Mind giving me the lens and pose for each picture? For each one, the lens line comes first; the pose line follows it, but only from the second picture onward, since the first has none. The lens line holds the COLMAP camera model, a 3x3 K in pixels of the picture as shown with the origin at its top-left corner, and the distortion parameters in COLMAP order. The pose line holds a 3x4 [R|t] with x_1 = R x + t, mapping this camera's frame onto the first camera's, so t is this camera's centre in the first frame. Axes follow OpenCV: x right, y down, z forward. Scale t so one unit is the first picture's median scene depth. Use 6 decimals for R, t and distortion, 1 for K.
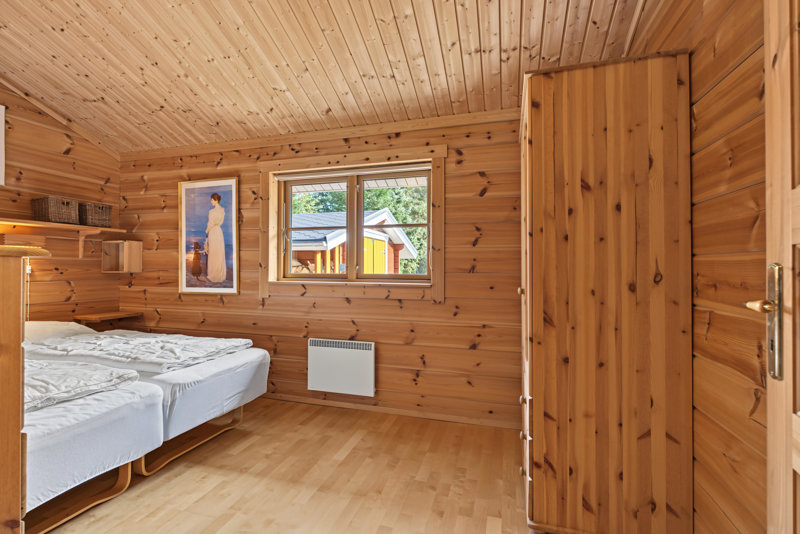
lens RADIAL K [[383.1, 0, 400.1], [0, 383.1, 267.5], [0, 0, 1]] dist [-0.002184, -0.001086]
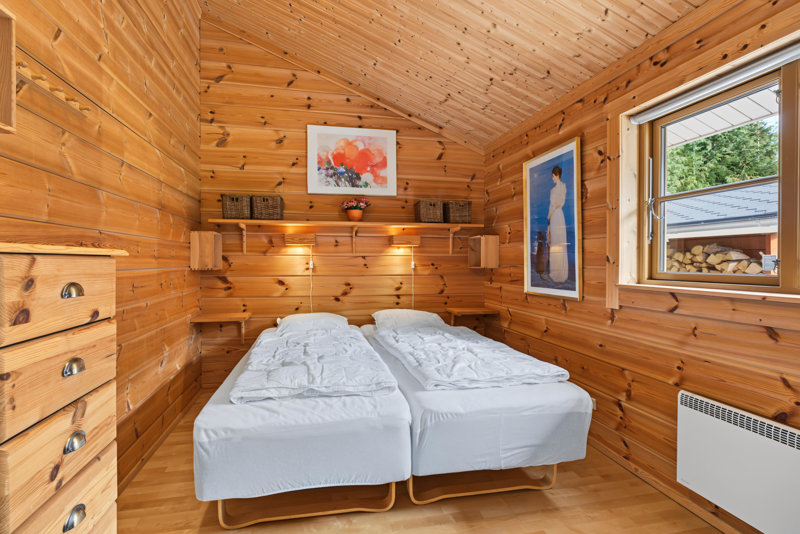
lens RADIAL K [[393.9, 0, 399.4], [0, 393.9, 265.7], [0, 0, 1]] dist [-0.006133, 0.000856]
pose [[0.471406, 0.005180, -0.881901, 0.069400], [0.001803, 0.999975, 0.006838, -0.000236], [0.881915, -0.004814, 0.471384, 0.366590]]
